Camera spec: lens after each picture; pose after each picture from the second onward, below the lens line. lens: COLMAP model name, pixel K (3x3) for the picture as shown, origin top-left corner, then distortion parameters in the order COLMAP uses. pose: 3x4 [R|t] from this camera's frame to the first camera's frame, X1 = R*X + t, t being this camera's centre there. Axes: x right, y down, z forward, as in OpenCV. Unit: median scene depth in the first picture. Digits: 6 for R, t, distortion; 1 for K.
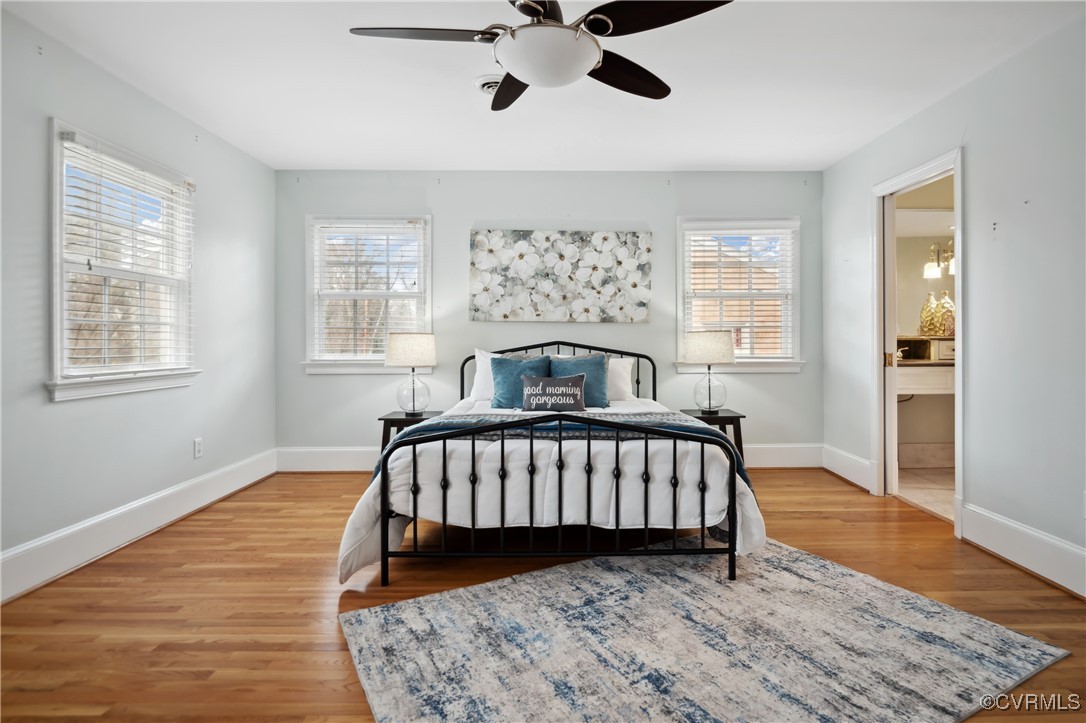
lens RADIAL K [[601.8, 0, 535.8], [0, 601.8, 345.6], [0, 0, 1]] dist [-0.004216, -0.001629]
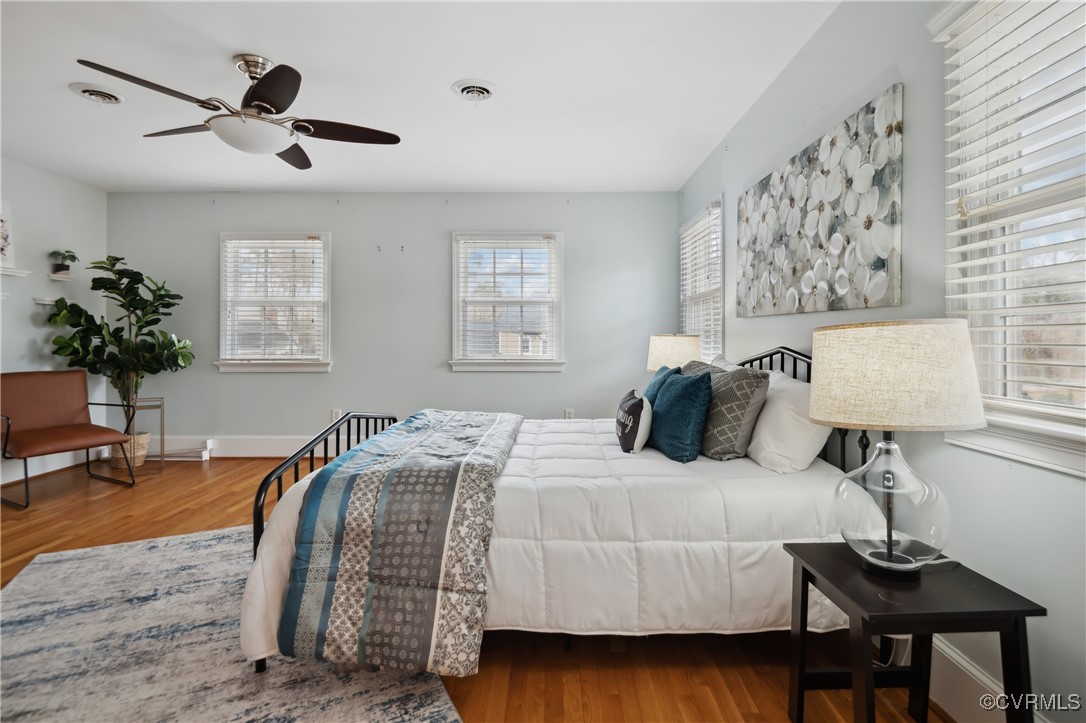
lens RADIAL K [[514.6, 0, 546.3], [0, 514.6, 338.8], [0, 0, 1]] dist [-0.001799, -0.000438]
pose [[-0.005848, 0.003288, -0.999977, 0.676583], [-0.007417, 0.999967, 0.003331, -0.018532], [0.999955, 0.007436, -0.005824, 0.955051]]
